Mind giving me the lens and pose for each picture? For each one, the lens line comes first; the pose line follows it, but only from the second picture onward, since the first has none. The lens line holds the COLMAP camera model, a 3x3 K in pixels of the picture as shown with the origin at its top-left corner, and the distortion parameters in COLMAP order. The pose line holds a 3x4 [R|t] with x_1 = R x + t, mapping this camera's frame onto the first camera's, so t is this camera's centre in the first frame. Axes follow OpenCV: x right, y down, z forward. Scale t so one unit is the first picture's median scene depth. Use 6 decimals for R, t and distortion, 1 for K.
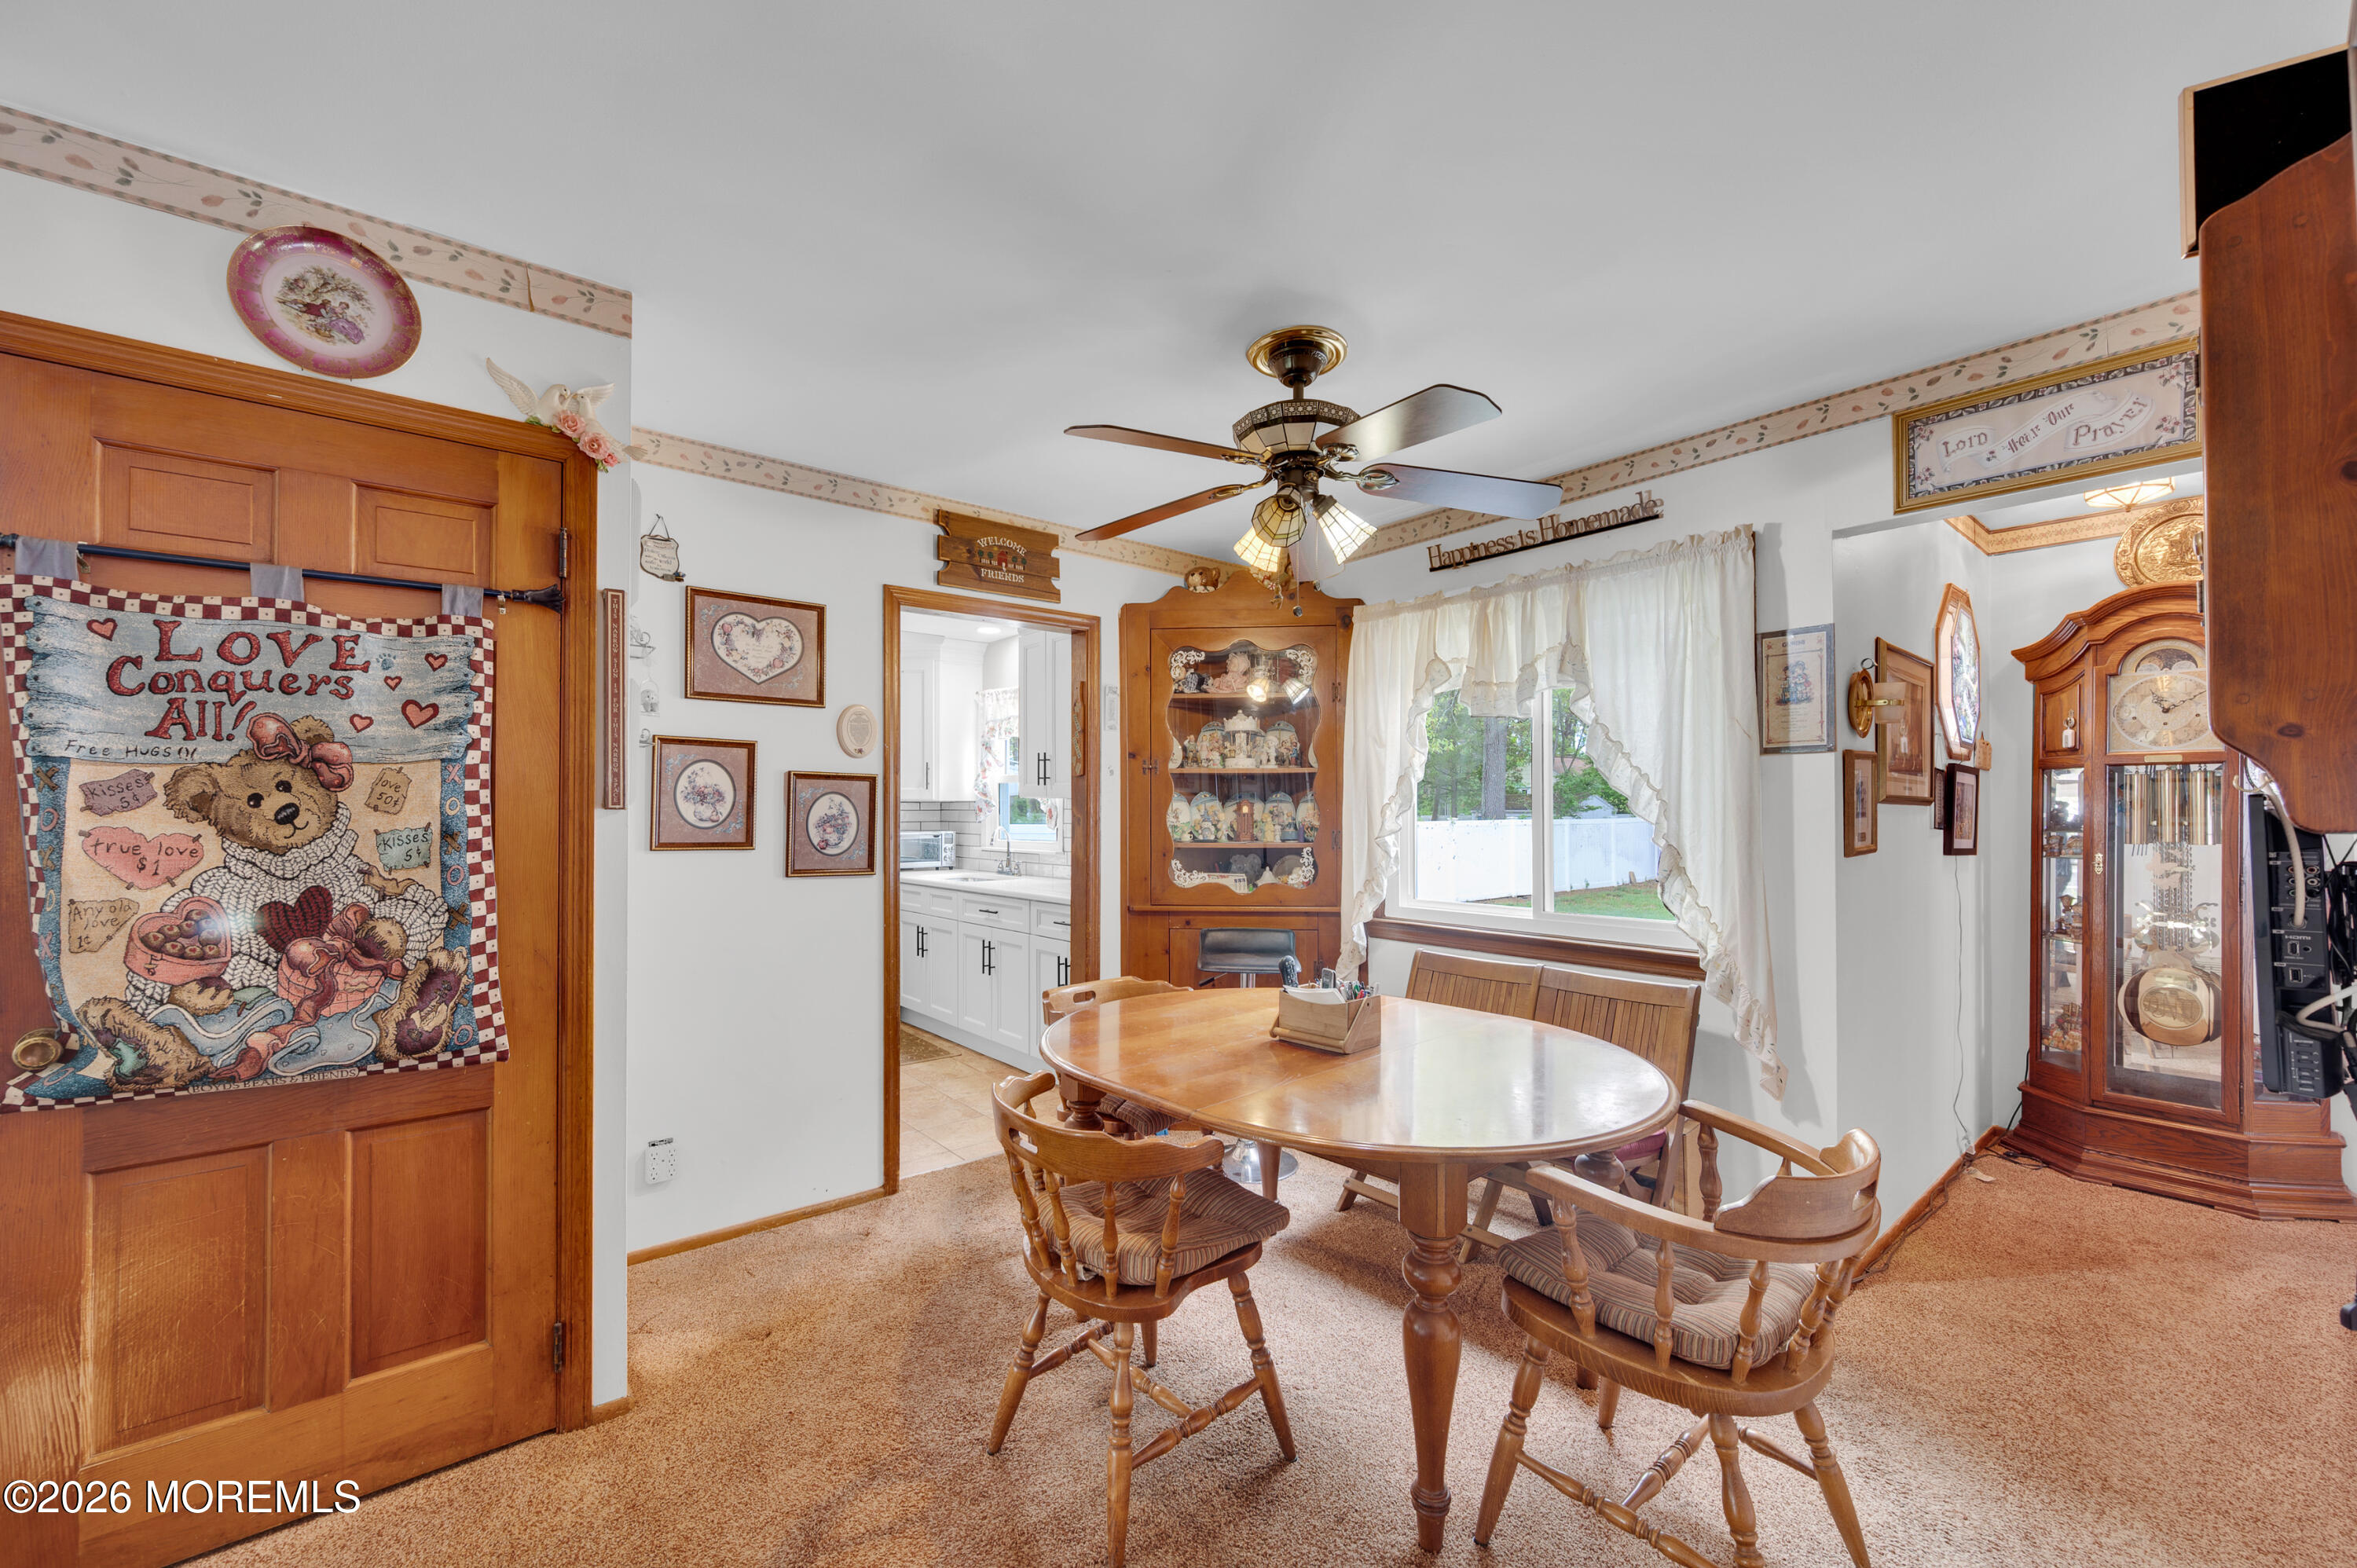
lens RADIAL K [[933.6, 0, 1186.4], [0, 933.6, 803.4], [0, 0, 1]] dist [0.001823, -0.000441]
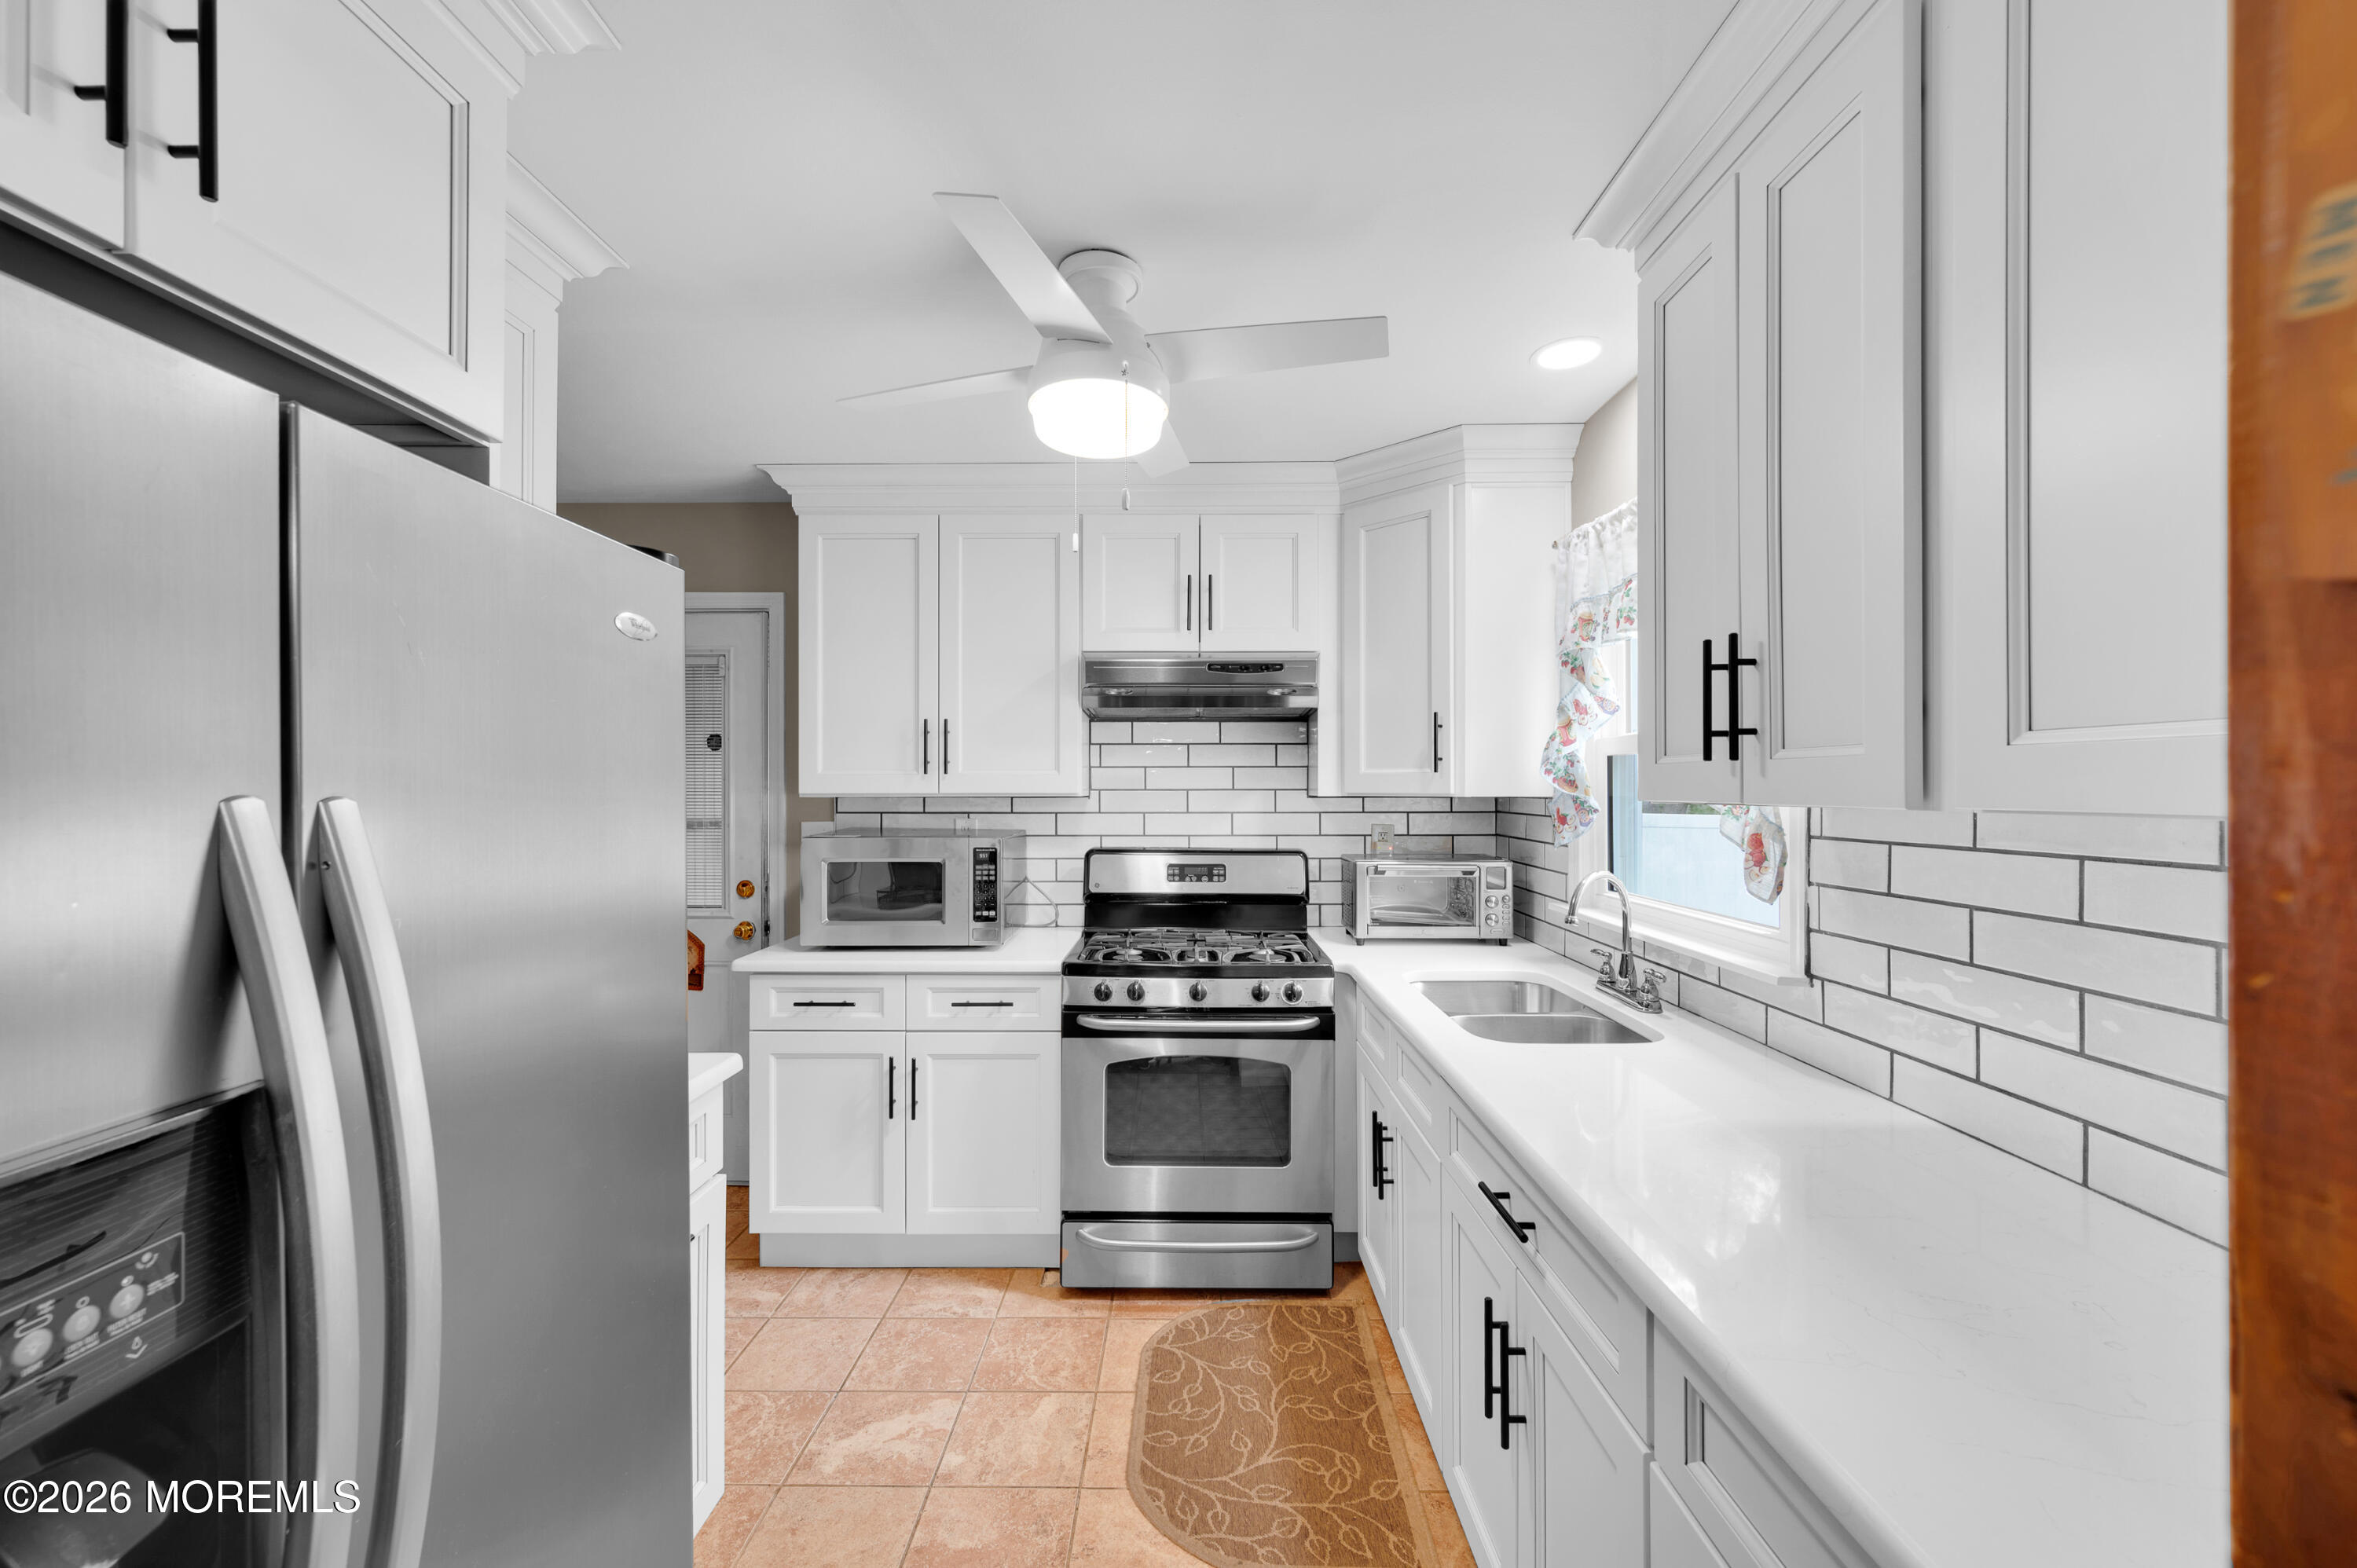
lens RADIAL K [[933.6, 0, 1190.6], [0, 933.6, 798.1], [0, 0, 1]] dist [0.001823, -0.000441]
pose [[0.775510, 0.002336, -0.631331, -0.083164], [0.005479, 0.999931, 0.010430, -0.007589], [0.631312, -0.011548, 0.775443, 0.561721]]
